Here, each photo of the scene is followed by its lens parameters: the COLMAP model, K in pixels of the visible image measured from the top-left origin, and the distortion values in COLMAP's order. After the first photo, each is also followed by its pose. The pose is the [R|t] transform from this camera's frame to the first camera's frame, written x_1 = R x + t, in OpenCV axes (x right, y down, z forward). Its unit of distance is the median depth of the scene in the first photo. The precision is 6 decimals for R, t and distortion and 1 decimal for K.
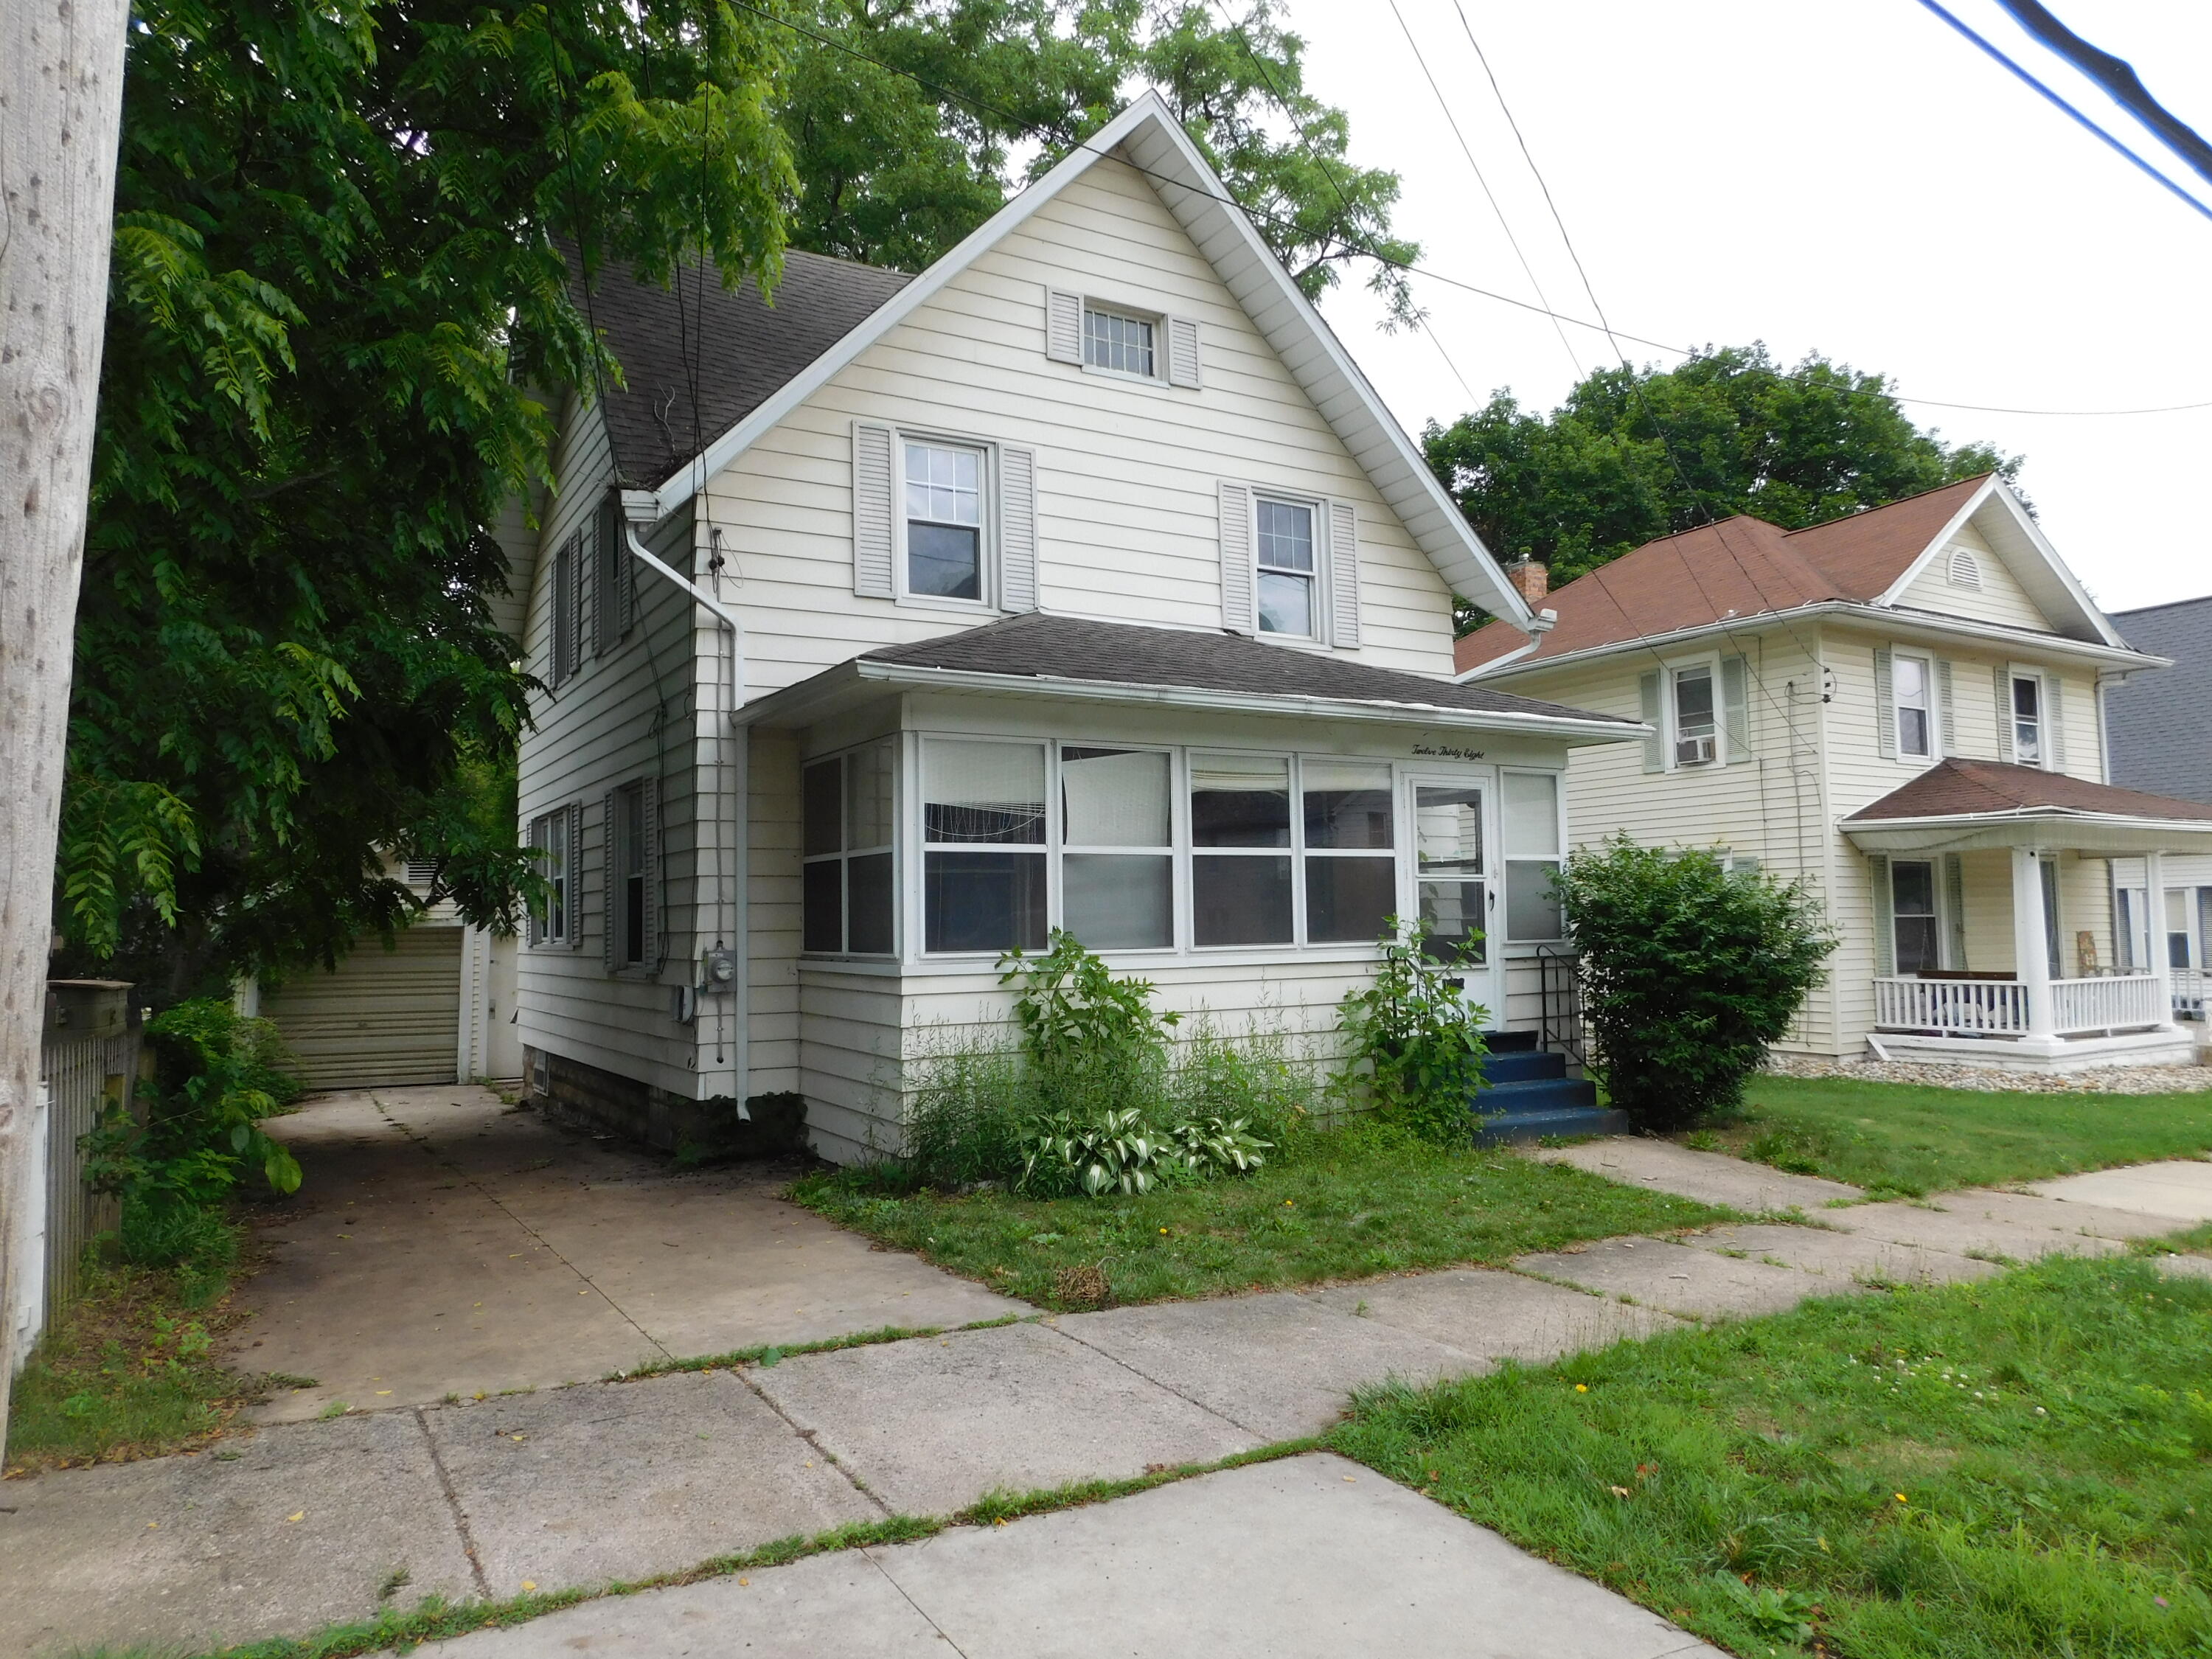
lens RADIAL K [[1468.5, 0, 1098.0], [0, 1468.5, 826.4], [0, 0, 1]] dist [-0.065136, 0.051596]
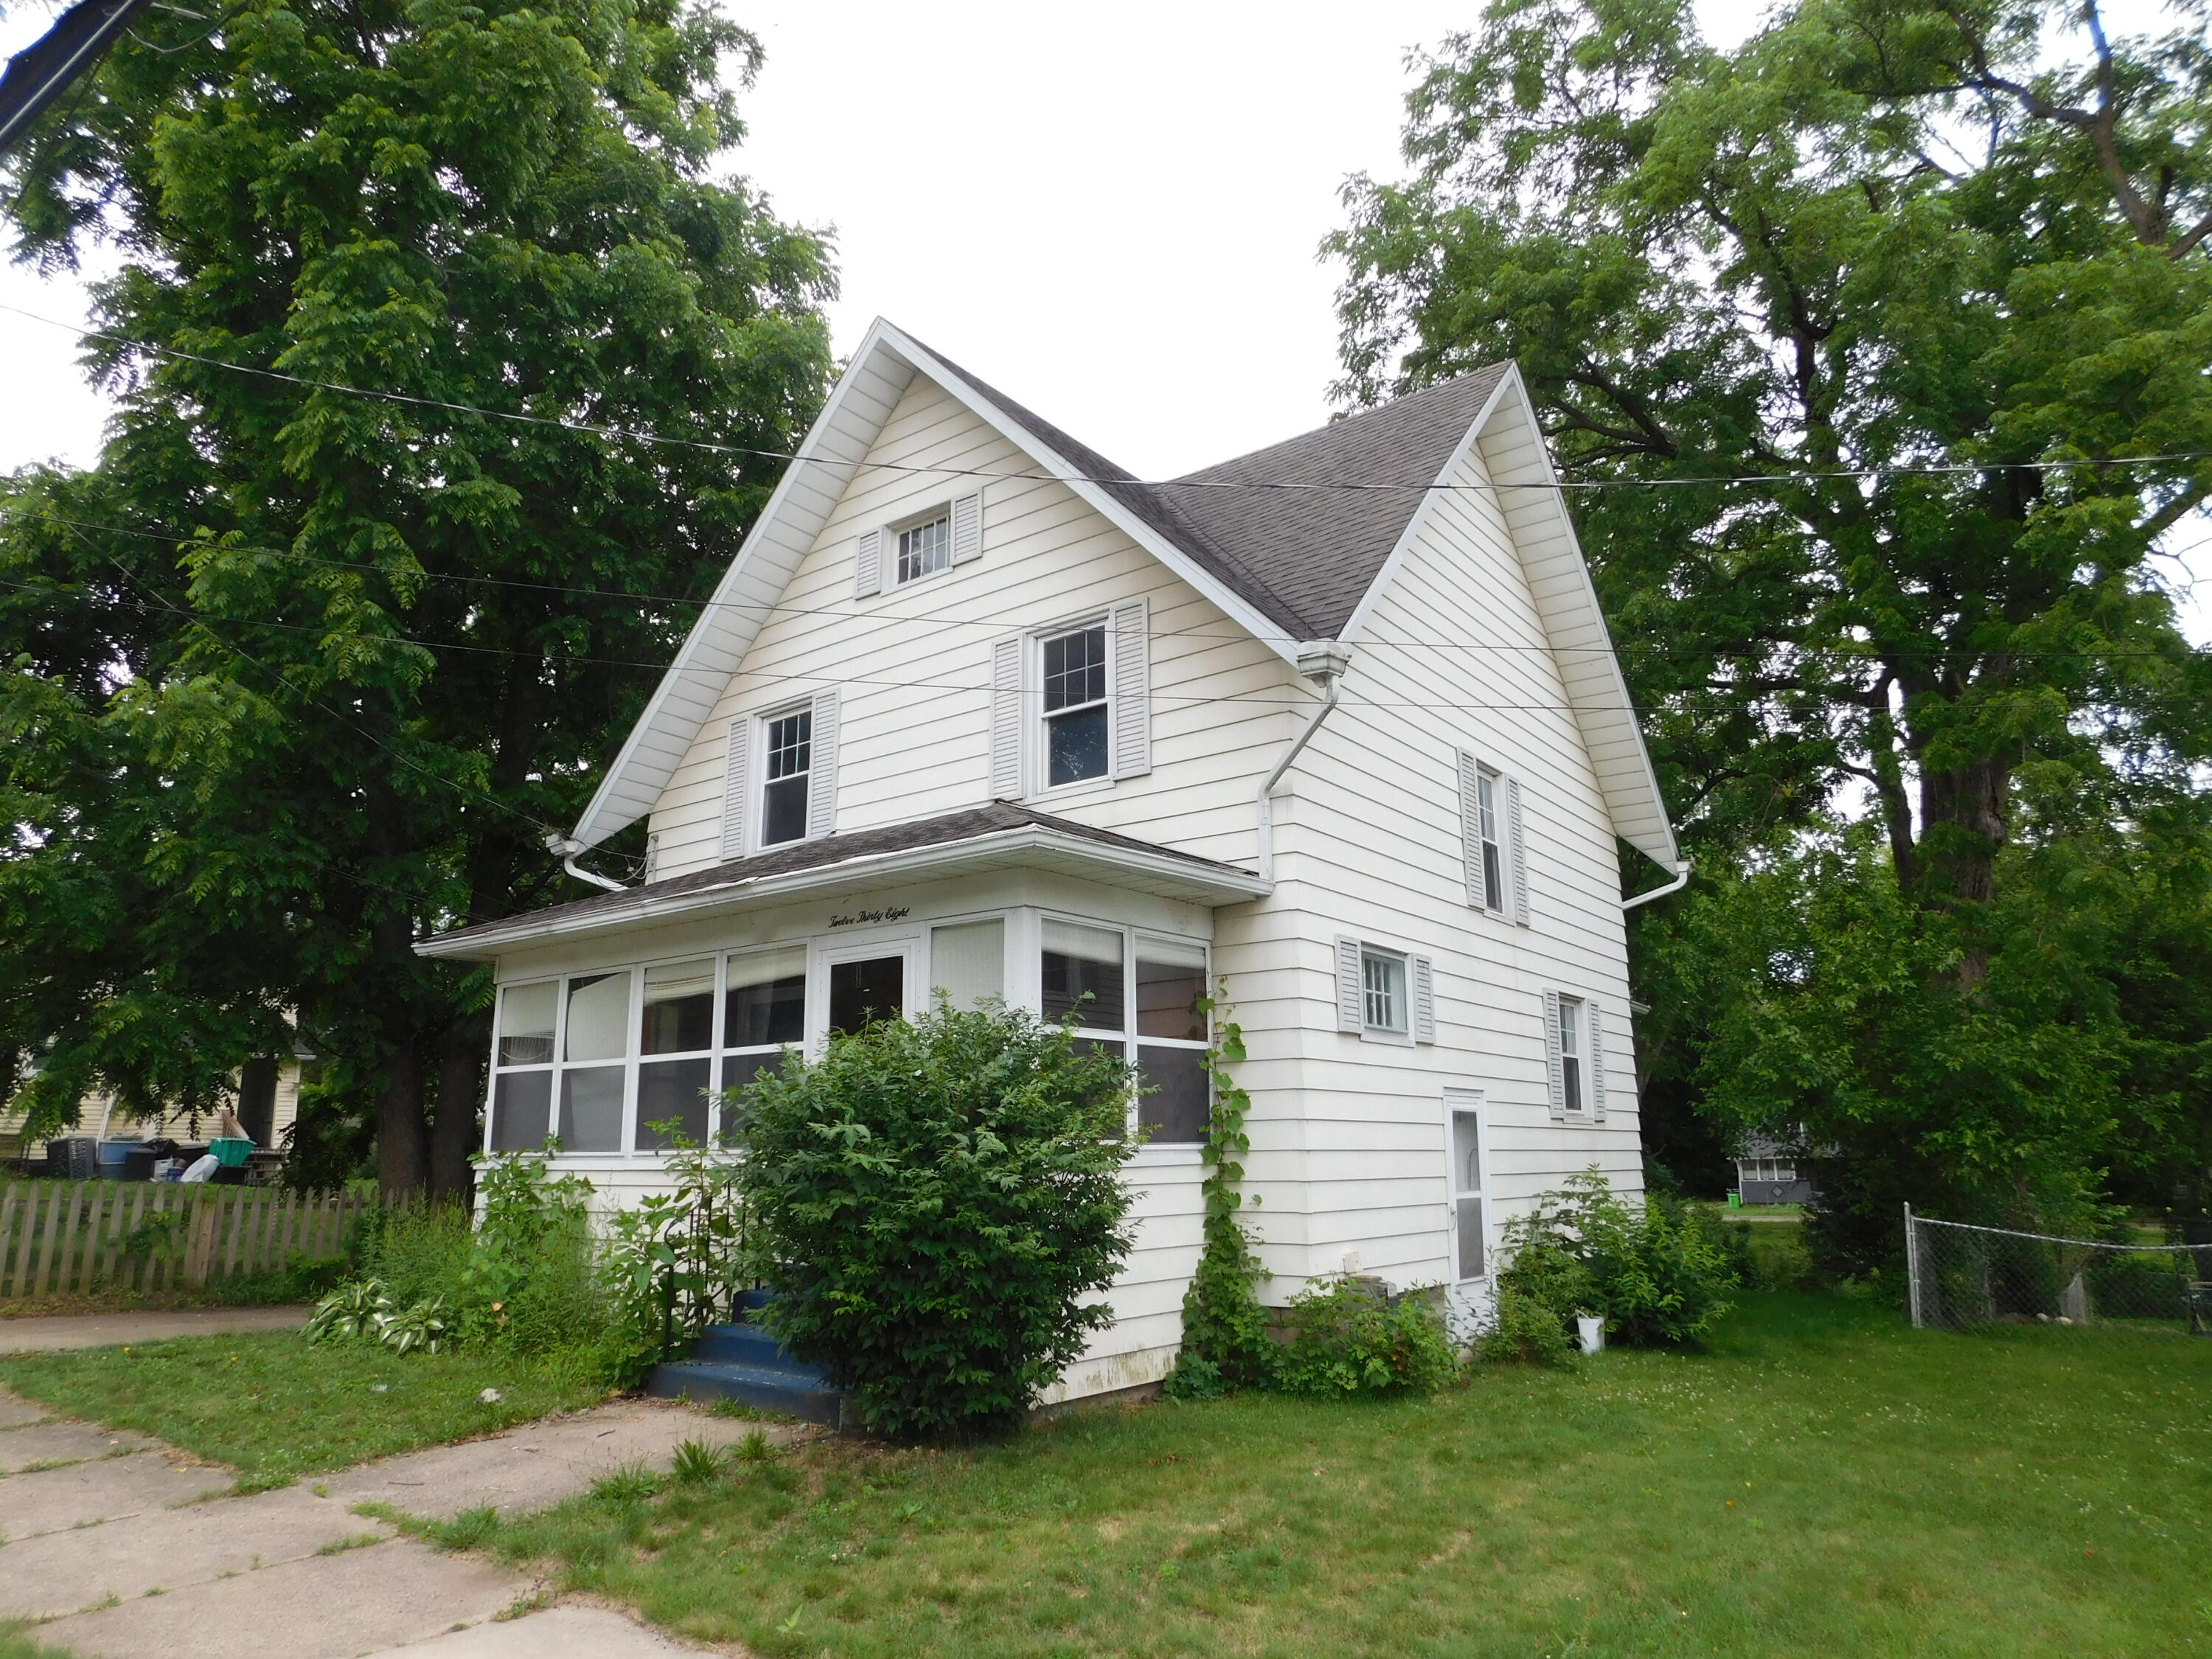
lens RADIAL K [[1468.5, 0, 1098.0], [0, 1468.5, 826.4], [0, 0, 1]] dist [-0.065136, 0.051596]
pose [[0.356973, -0.196807, -0.913147, 1.186808], [0.065654, 0.980422, -0.185641, 0.068945], [0.931804, 0.006317, 0.362906, 0.927528]]
